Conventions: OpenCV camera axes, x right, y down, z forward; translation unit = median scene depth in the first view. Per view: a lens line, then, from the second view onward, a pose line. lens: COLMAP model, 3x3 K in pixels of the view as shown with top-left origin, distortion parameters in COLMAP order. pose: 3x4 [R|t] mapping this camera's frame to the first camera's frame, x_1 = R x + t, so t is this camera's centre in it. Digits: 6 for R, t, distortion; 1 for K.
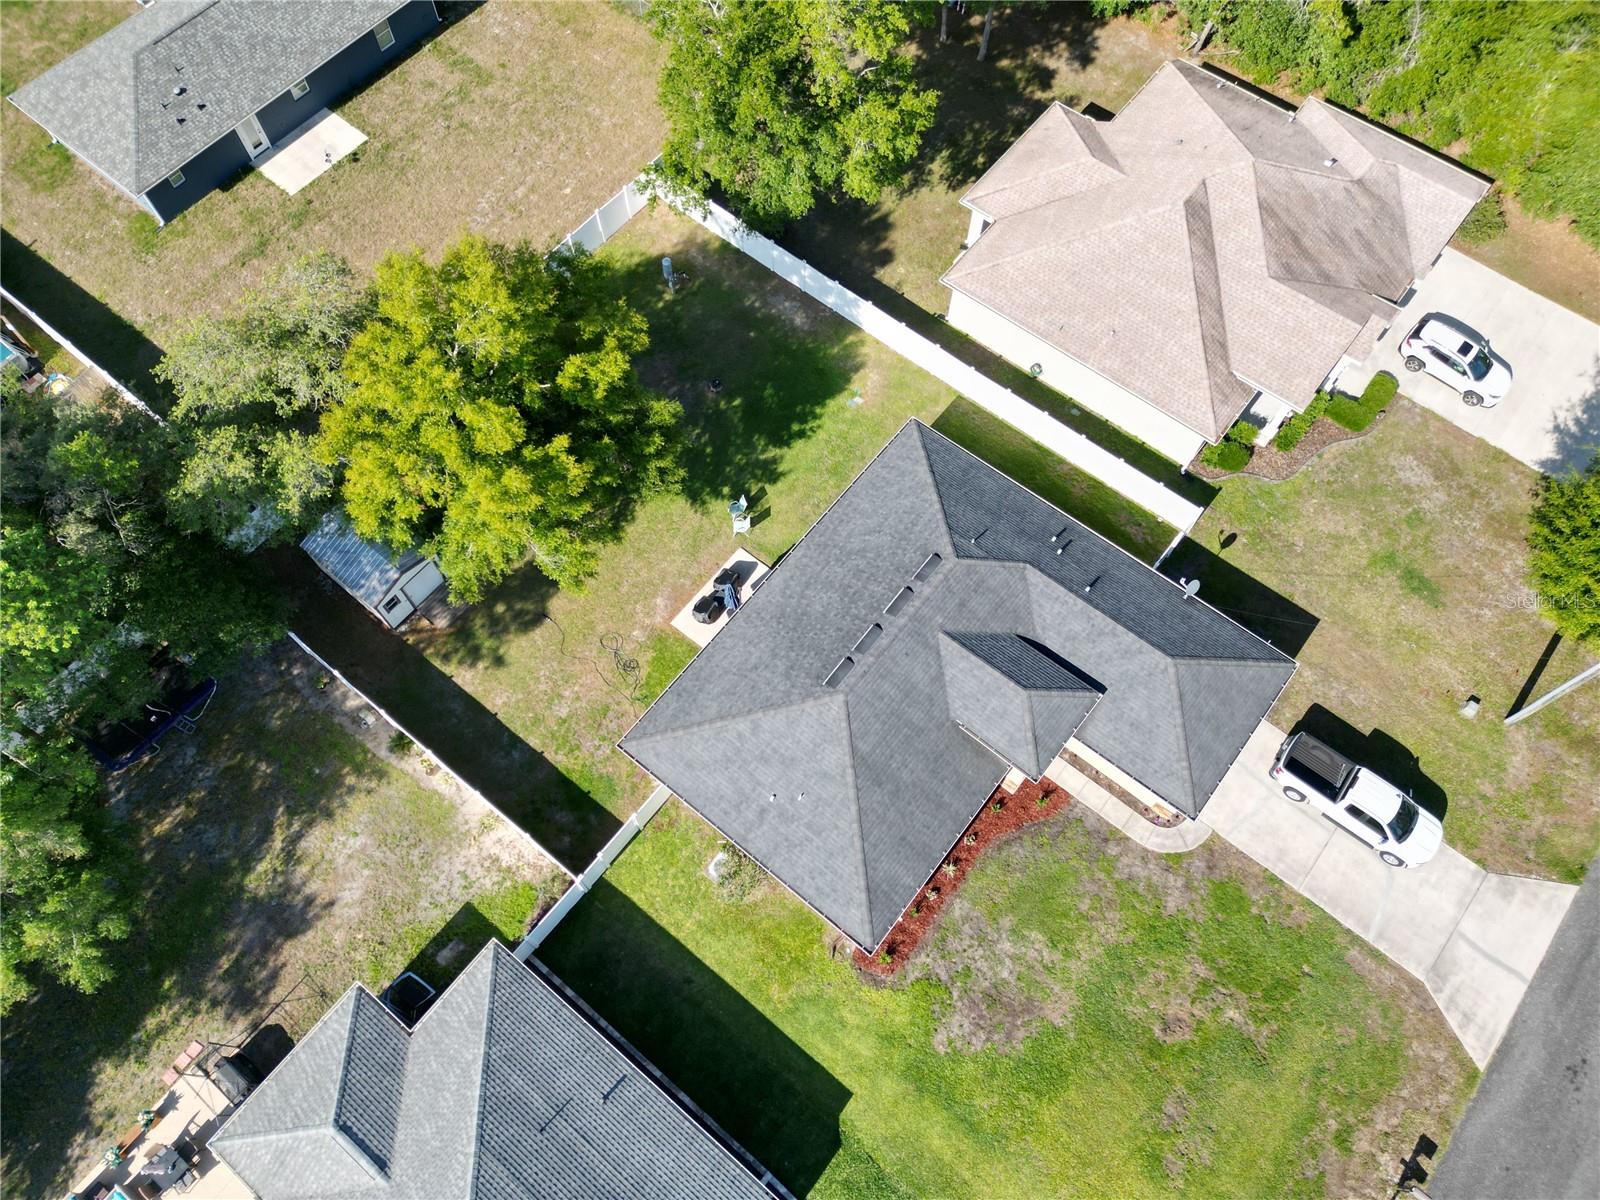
lens RADIAL K [[1118.4, 0, 785.4], [0, 1118.4, 600.5], [0, 0, 1]] dist [0.075204, -0.072309]
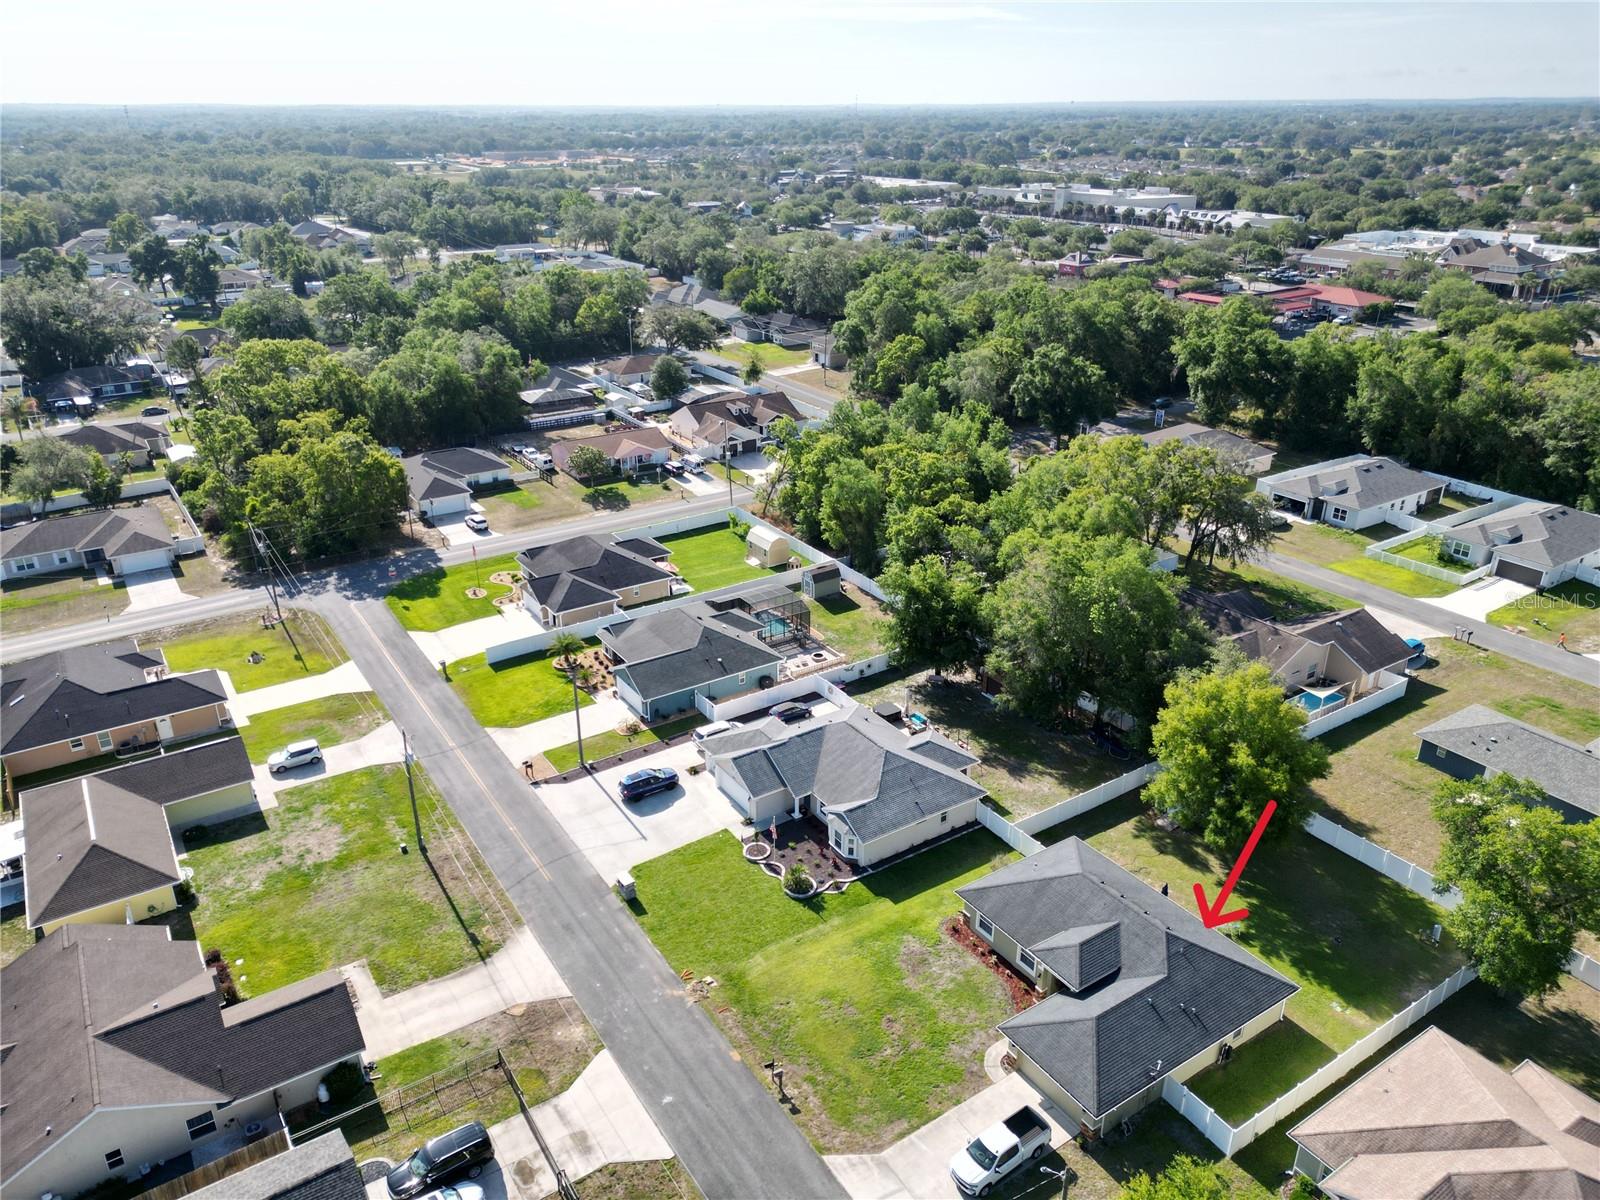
lens RADIAL K [[1130.0, 0, 786.2], [0, 1130.0, 595.2], [0, 0, 1]] dist [0.067679, -0.064985]
pose [[-0.307644, 0.383723, -0.870696, 1.605385], [-0.862531, 0.273896, 0.425467, -0.408771], [0.401741, 0.881894, 0.246711, -0.096215]]
